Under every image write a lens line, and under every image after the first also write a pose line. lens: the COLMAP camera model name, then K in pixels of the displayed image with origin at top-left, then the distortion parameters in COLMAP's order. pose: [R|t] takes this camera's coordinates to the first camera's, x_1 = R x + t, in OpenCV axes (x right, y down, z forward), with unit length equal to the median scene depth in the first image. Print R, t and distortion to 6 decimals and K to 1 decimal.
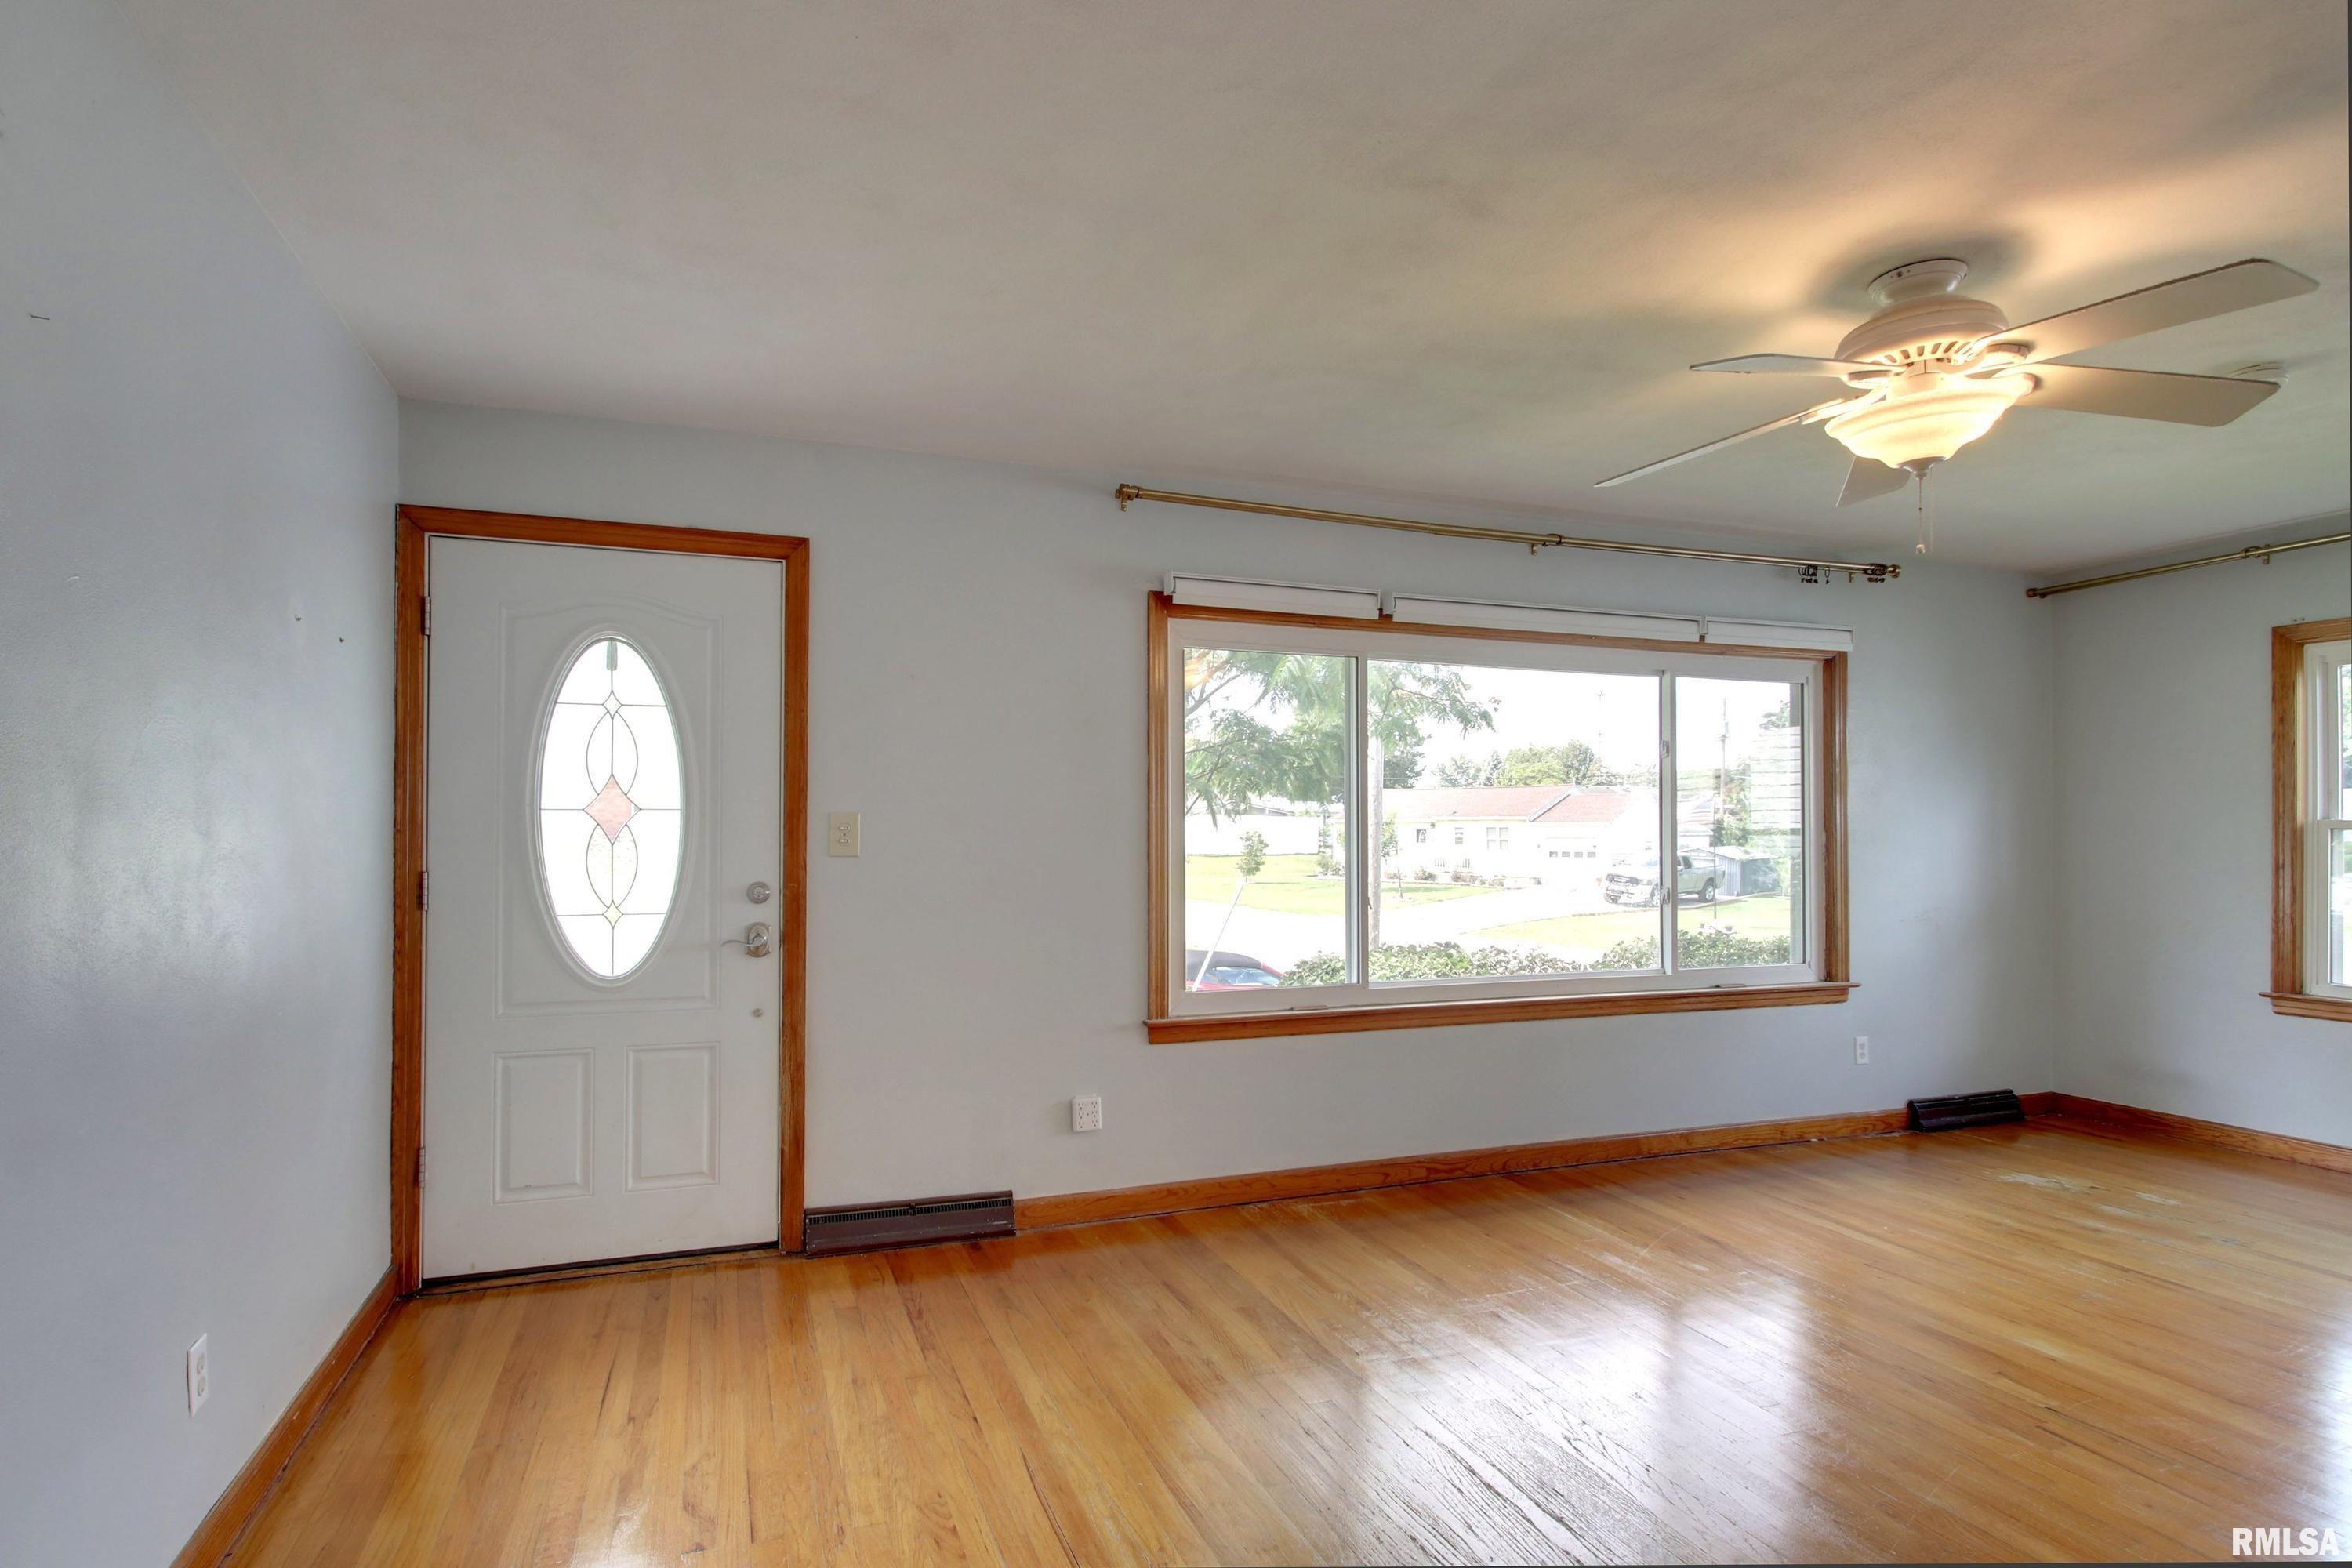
lens RADIAL K [[1136.9, 0, 1170.4], [0, 1136.9, 828.0], [0, 0, 1]] dist [0.000149, -0.015136]
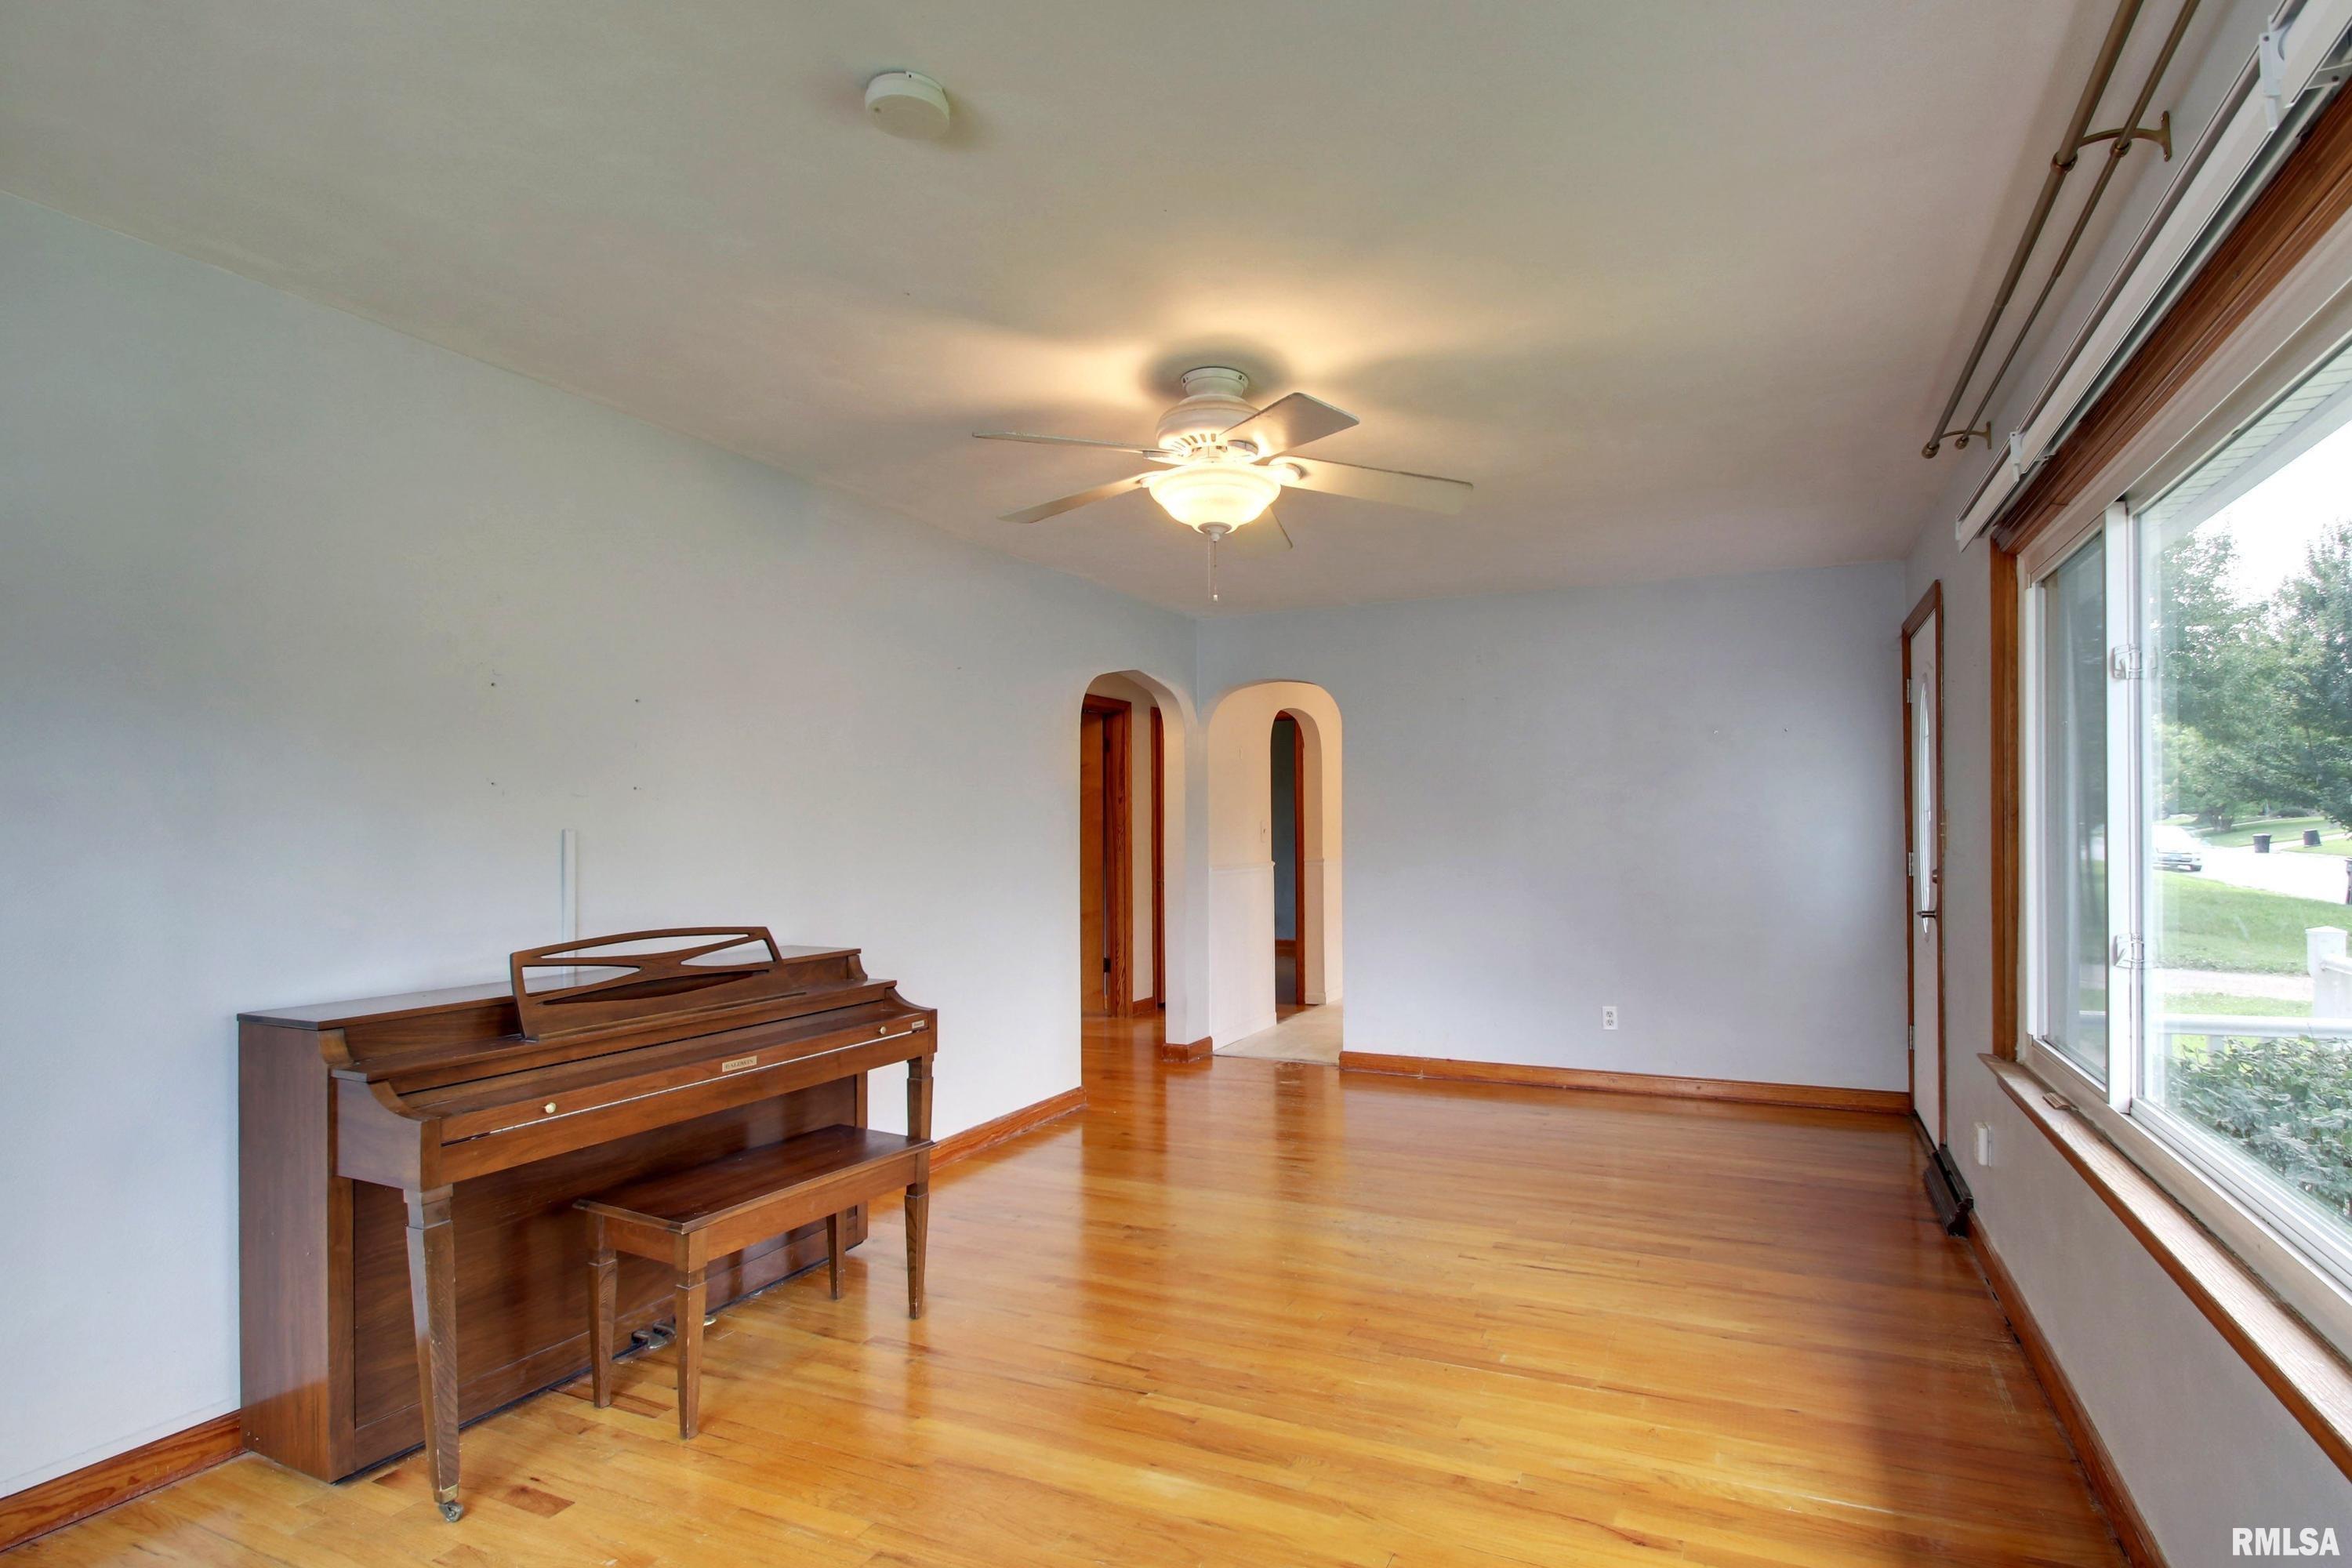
lens RADIAL K [[1136.9, 0, 1170.4], [0, 1136.9, 828.0], [0, 0, 1]] dist [0.000149, -0.015136]
pose [[-0.726629, 0.000760, -0.687030, 0.950962], [0.005340, 0.999975, -0.004541, 0.000921], [0.687009, -0.006969, -0.726615, 1.141613]]
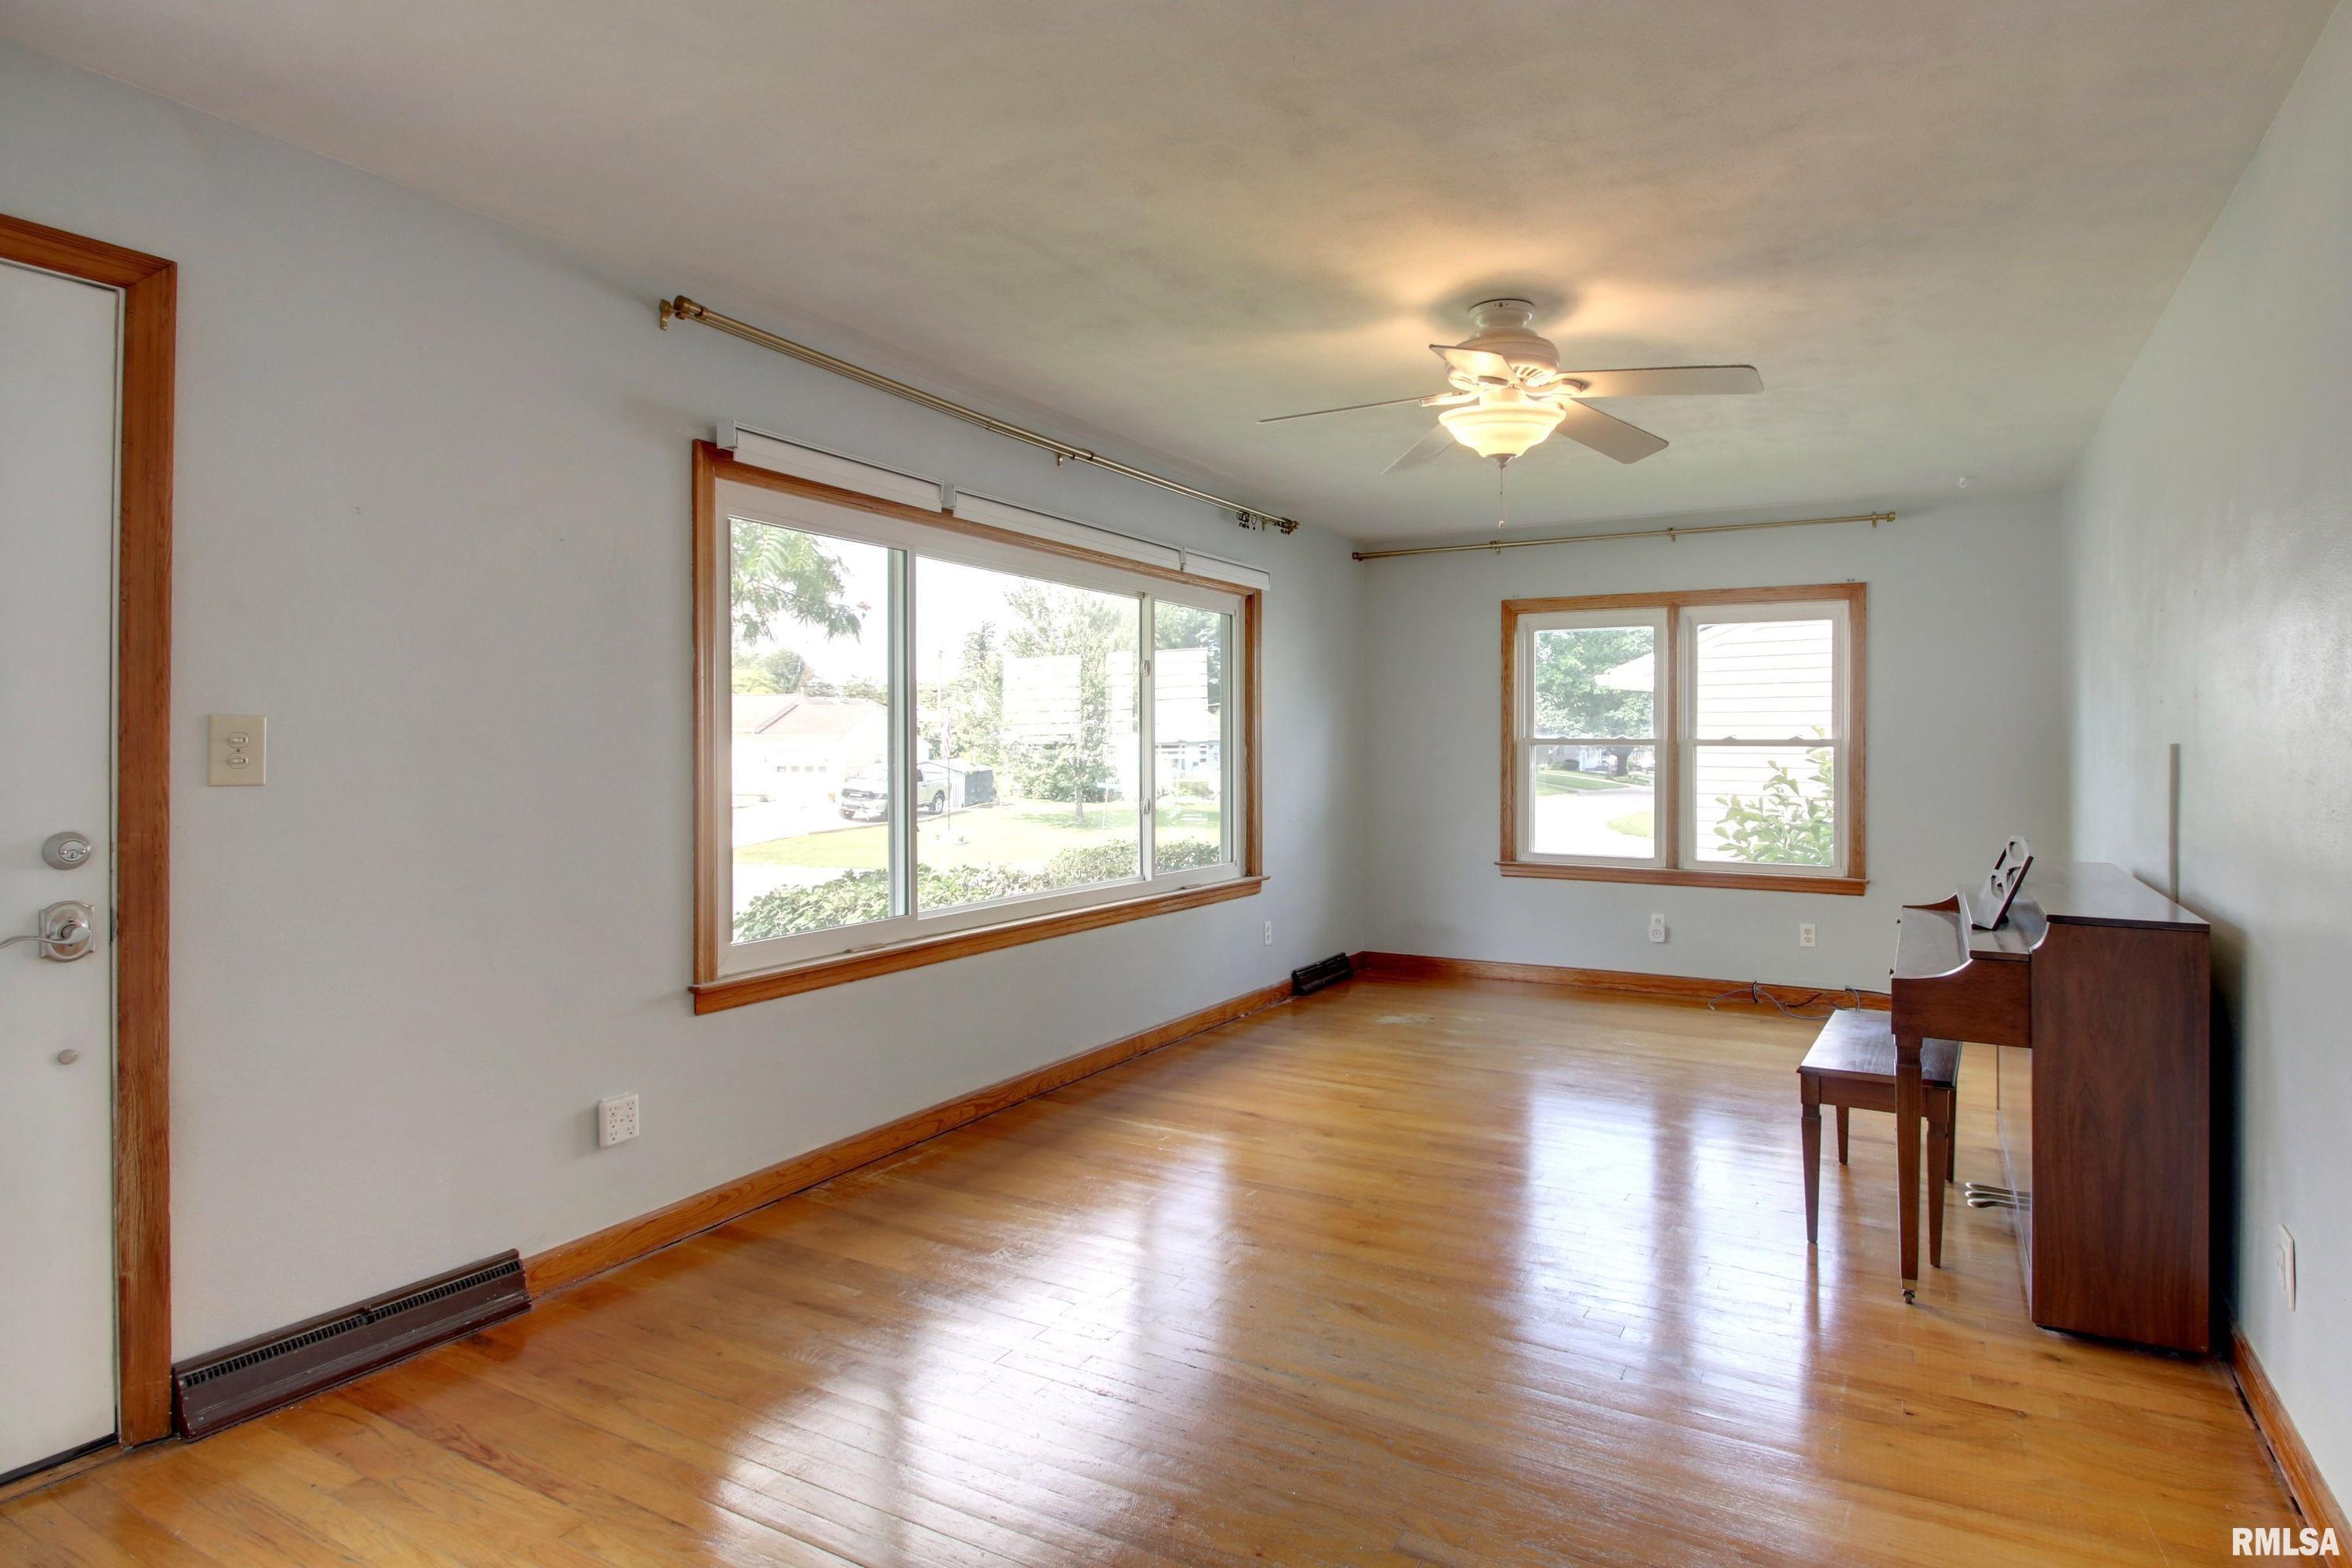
lens RADIAL K [[1221.4, 0, 1179.9], [0, 1221.4, 745.1], [0, 0, 1]] dist [0.002666, -0.017907]
pose [[0.734458, 0.000905, 0.678653, -0.345825], [-0.003200, 0.999993, 0.002130, -0.000147], [-0.678646, -0.003736, 0.734456, 0.153217]]
